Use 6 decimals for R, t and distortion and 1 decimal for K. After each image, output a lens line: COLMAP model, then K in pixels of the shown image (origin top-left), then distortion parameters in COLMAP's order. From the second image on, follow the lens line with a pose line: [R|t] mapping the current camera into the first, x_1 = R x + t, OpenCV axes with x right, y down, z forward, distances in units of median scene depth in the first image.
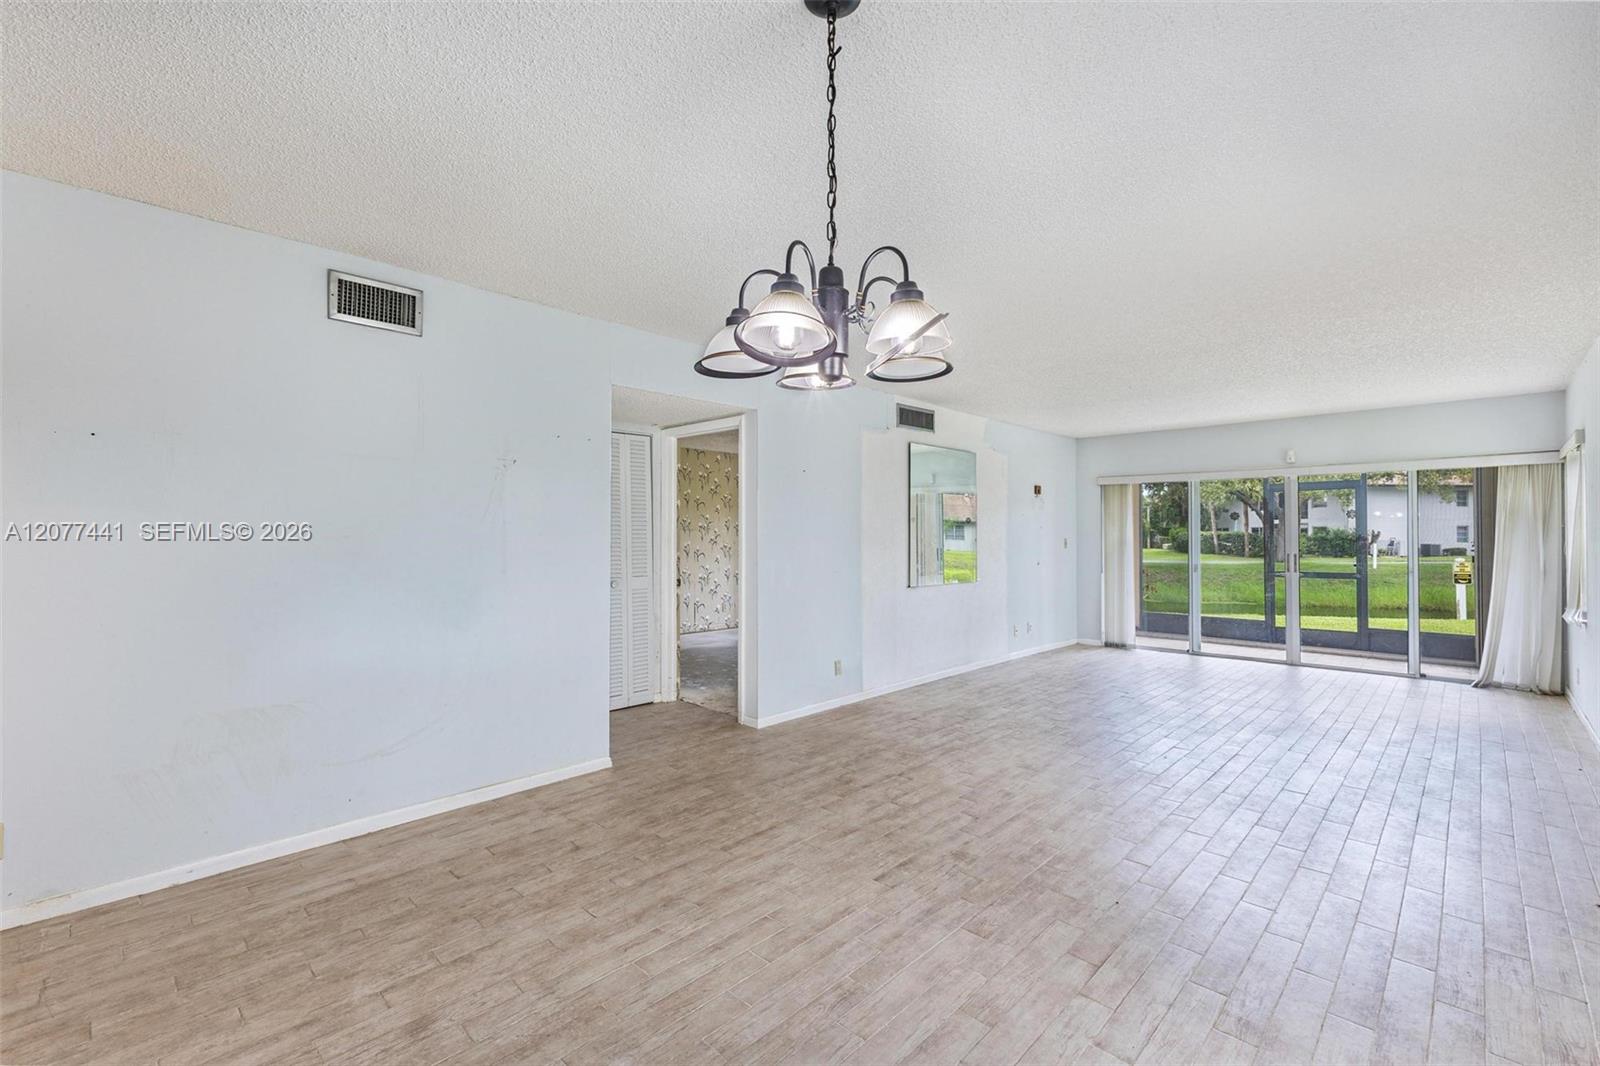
lens RADIAL K [[692.4, 0, 800.0], [0, 692.4, 533.0], [0, 0, 1]] dist [0.010263, -0.000812]
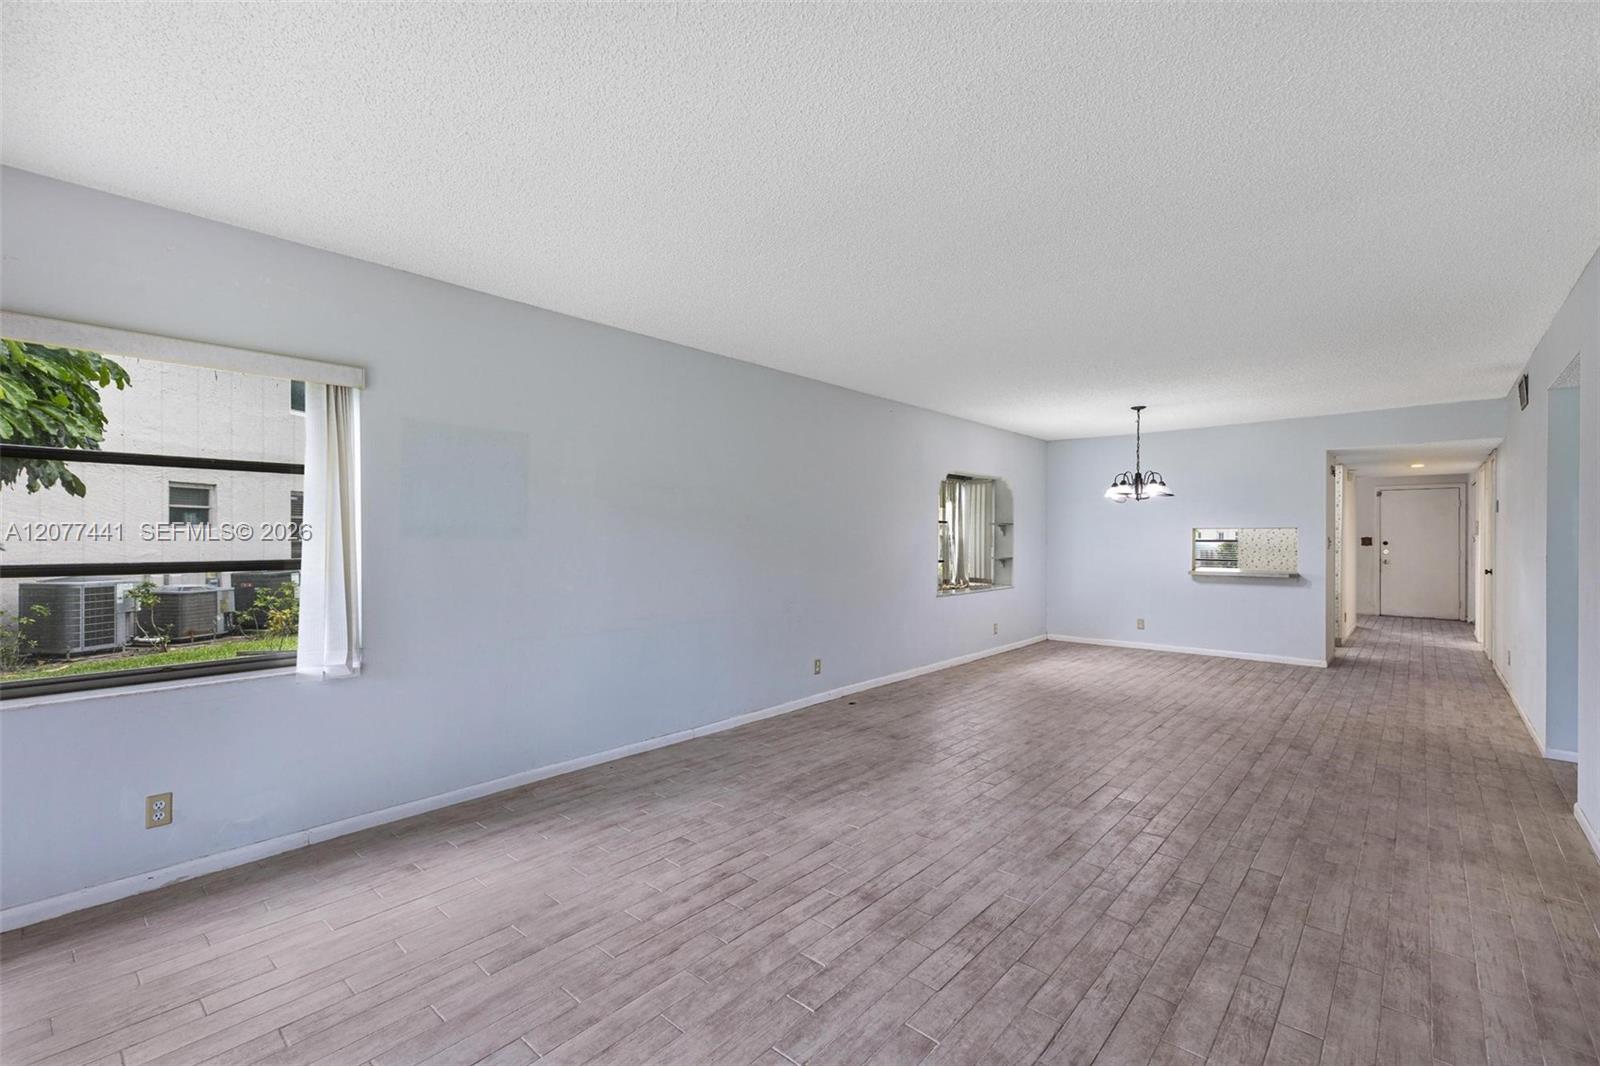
lens RADIAL K [[684.7, 0, 793.6], [0, 684.7, 536.3], [0, 0, 1]] dist [0.003606, 0.000366]
pose [[-0.999587, -0.002053, -0.028668, 0.598674], [-0.001839, 0.999970, -0.007476, 0.009767], [0.028682, -0.007420, -0.999561, 1.354462]]
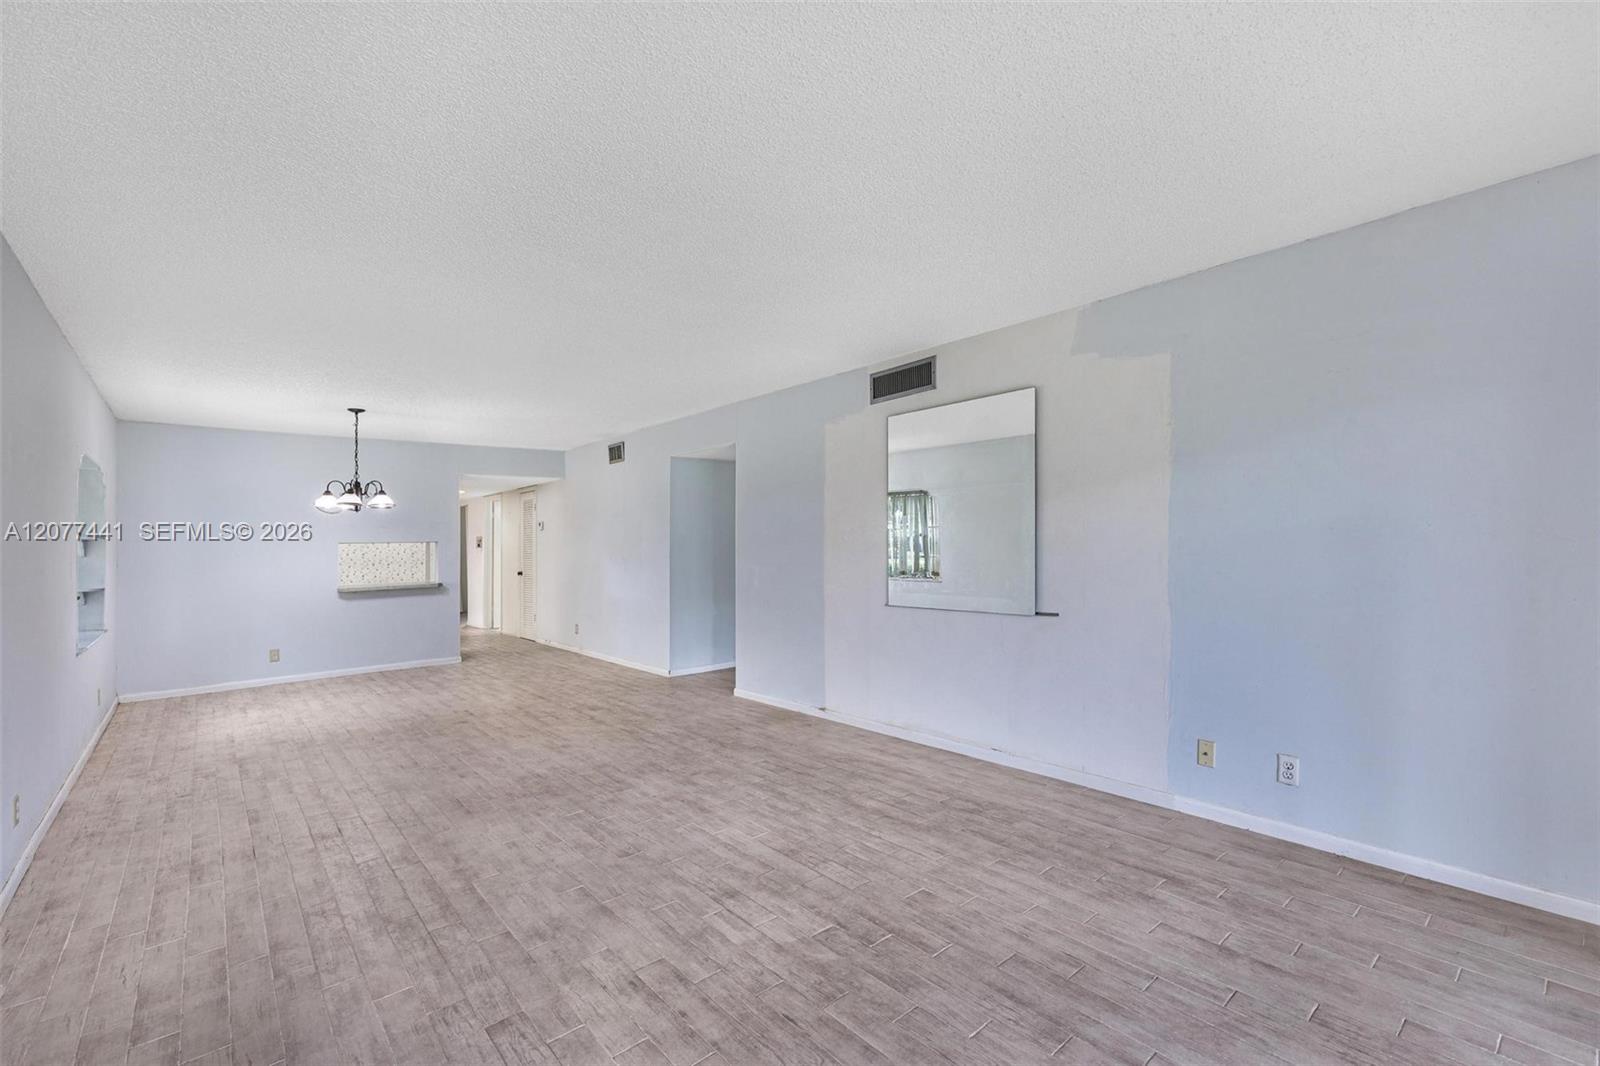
lens RADIAL K [[701.7, 0, 805.7], [0, 701.7, 542.2], [0, 0, 1]] dist [0.009921, -0.000118]
pose [[-0.095438, -0.000009, -0.995435, 0.981359], [0.027006, 0.999632, -0.002599, 0.007880], [0.995069, -0.027131, -0.095403, 1.026906]]
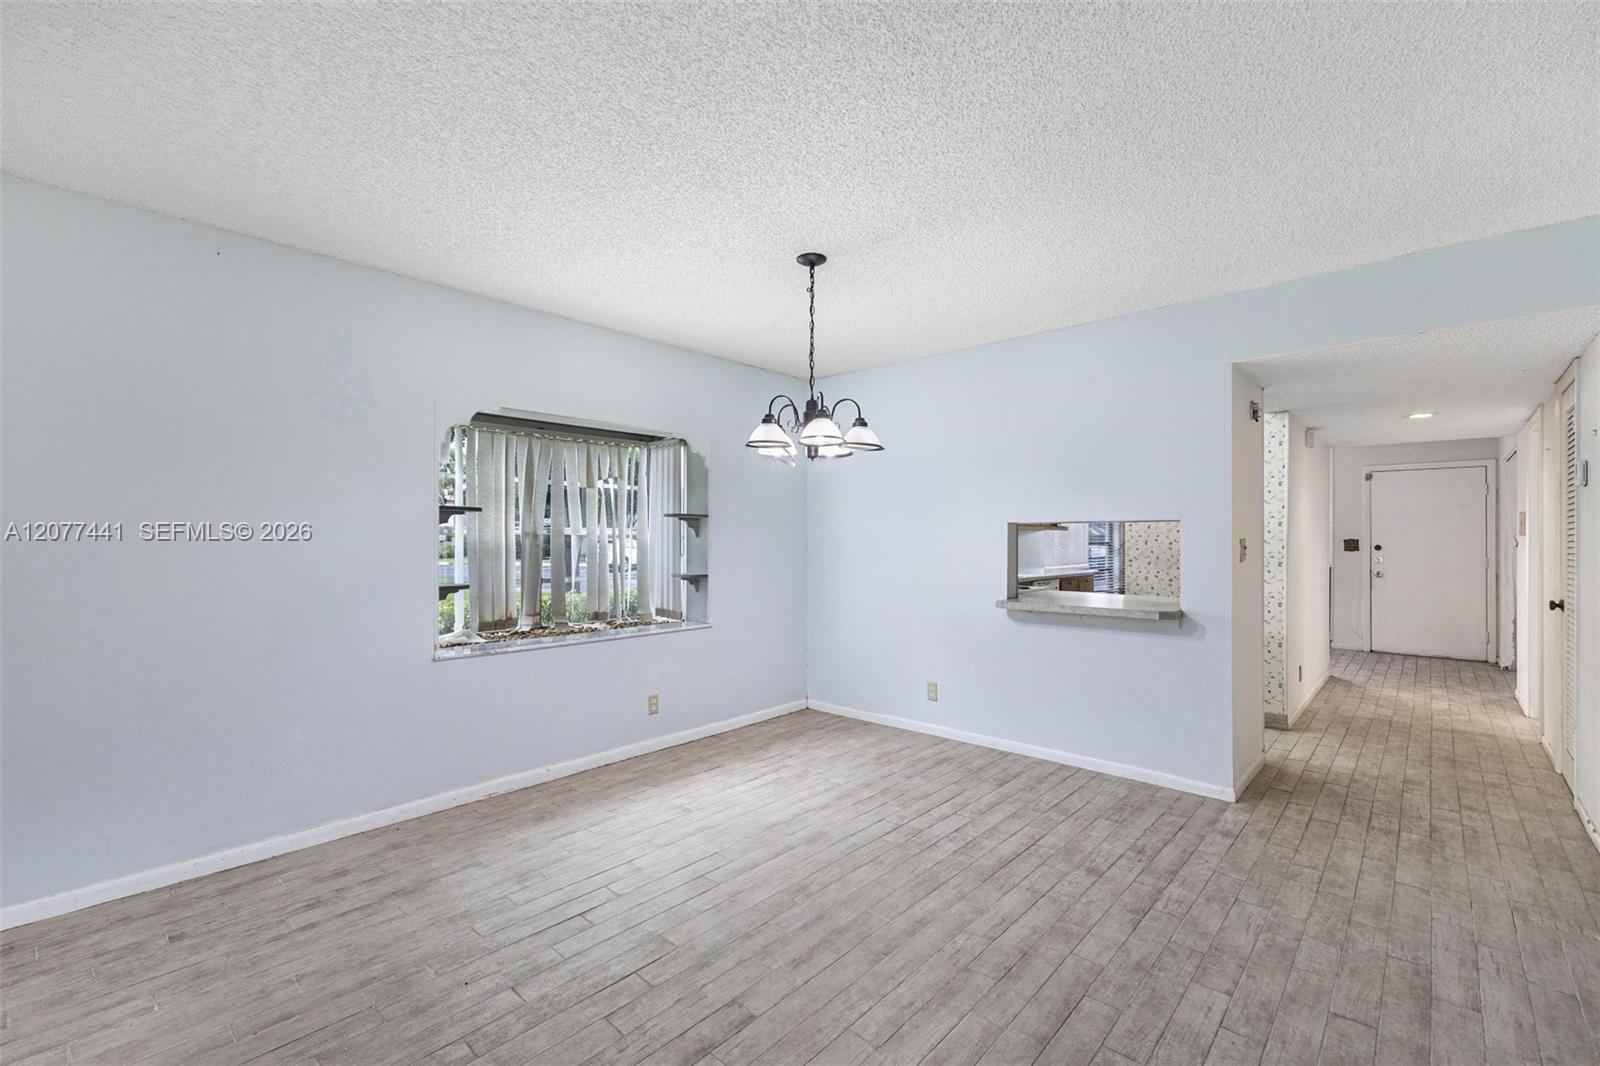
lens RADIAL K [[688.1, 0, 800.0], [0, 688.1, 533.0], [0, 0, 1]] dist [0.010090, 0.000073]
pose [[-0.999587, -0.002214, -0.028665, 0.037151], [-0.001776, 0.999882, -0.015291, 0.005715], [0.028696, -0.015234, -0.999472, 0.782870]]
